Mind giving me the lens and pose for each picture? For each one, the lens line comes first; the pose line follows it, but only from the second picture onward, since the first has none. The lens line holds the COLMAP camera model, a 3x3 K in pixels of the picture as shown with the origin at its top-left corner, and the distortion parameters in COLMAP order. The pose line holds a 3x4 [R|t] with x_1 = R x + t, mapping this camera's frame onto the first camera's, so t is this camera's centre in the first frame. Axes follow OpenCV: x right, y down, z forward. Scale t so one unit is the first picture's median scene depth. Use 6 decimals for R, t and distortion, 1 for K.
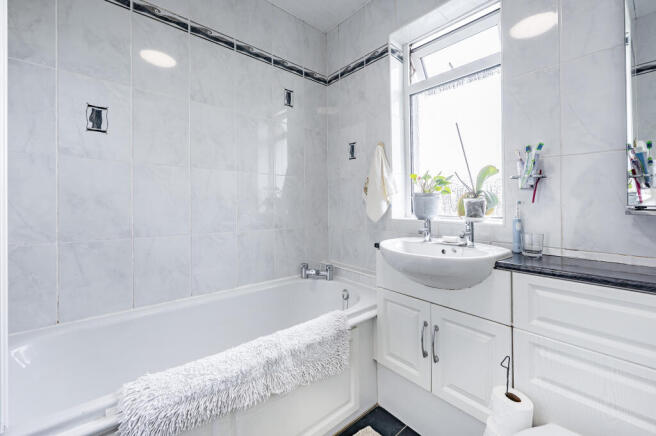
lens RADIAL K [[268.1, 0, 328.7], [0, 268.1, 205.8], [0, 0, 1]] dist [0.000018, -0.000093]
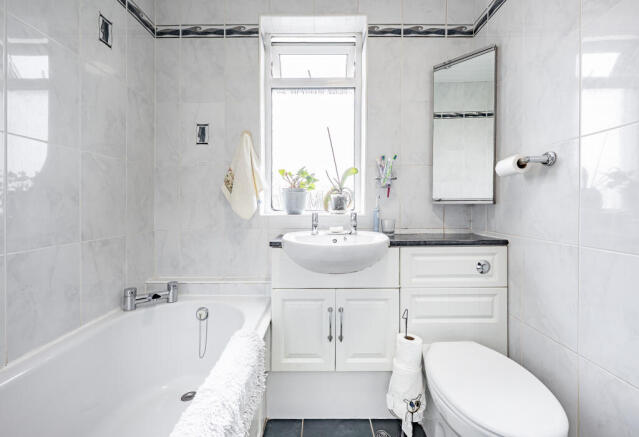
lens RADIAL K [[270.0, 0, 318.9], [0, 270.0, 206.3], [0, 0, 1]] dist [-0.000057, 0.000101]
pose [[0.656472, -0.015465, 0.754192, -0.344822], [0.014498, 0.999864, 0.007882, 0.012993], [-0.754211, 0.005760, 0.656607, 0.235536]]
